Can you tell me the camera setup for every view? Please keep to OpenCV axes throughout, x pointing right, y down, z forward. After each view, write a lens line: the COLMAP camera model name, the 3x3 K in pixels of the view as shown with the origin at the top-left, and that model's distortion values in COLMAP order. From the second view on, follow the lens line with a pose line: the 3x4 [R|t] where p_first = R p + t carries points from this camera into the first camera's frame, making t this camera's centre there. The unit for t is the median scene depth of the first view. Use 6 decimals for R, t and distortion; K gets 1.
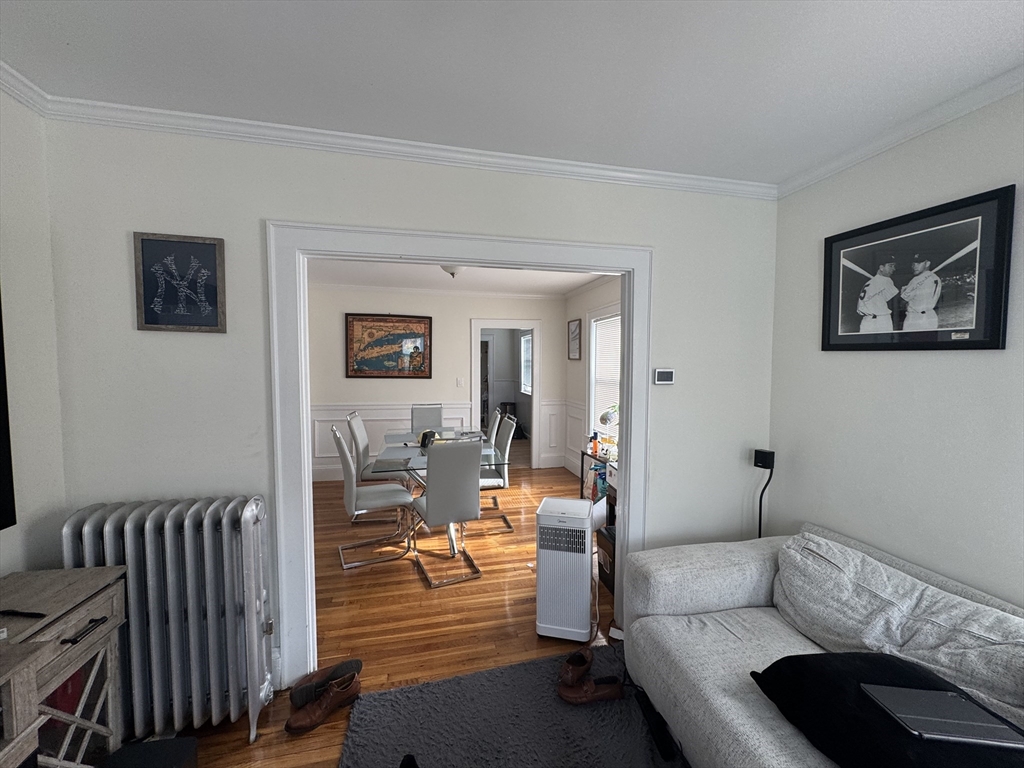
lens RADIAL K [[407.4, 0, 512.0], [0, 407.4, 384.0], [0, 0, 1]] dist [0.003238, 0.000268]
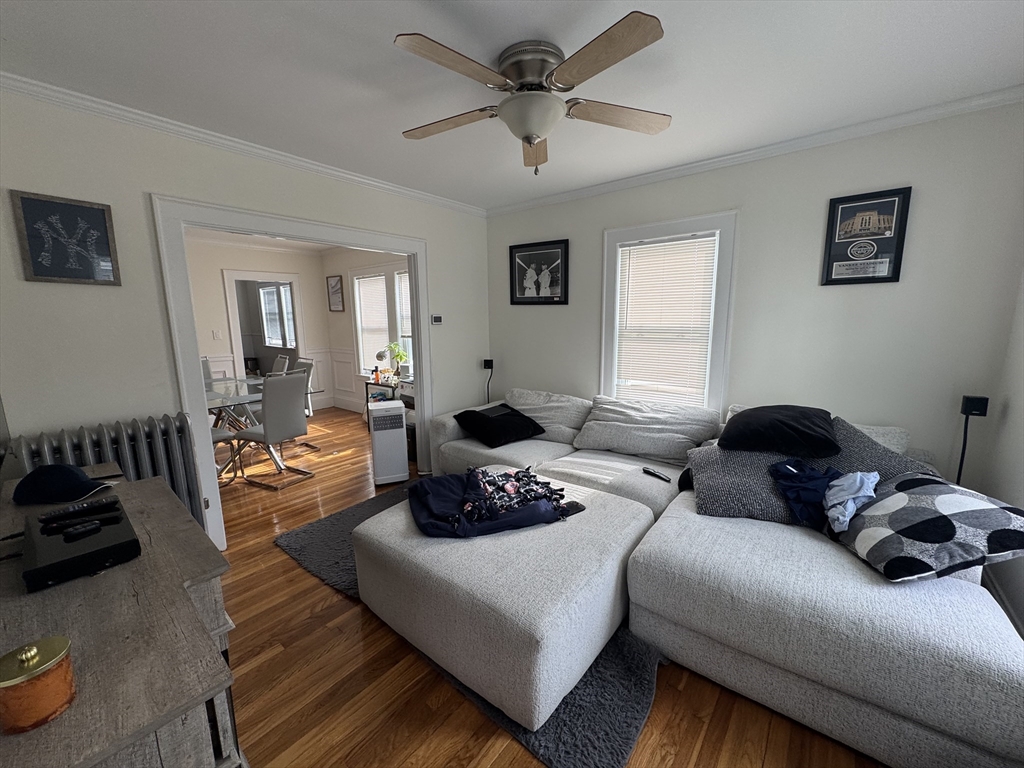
lens RADIAL K [[412.4, 0, 512.0], [0, 412.4, 384.0], [0, 0, 1]] dist [-0.000525, -0.000040]
pose [[0.785541, -0.109822, 0.608987, -0.497319], [0.042374, 0.991362, 0.124119, 0.051869], [-0.617358, -0.071695, 0.783409, -0.599825]]
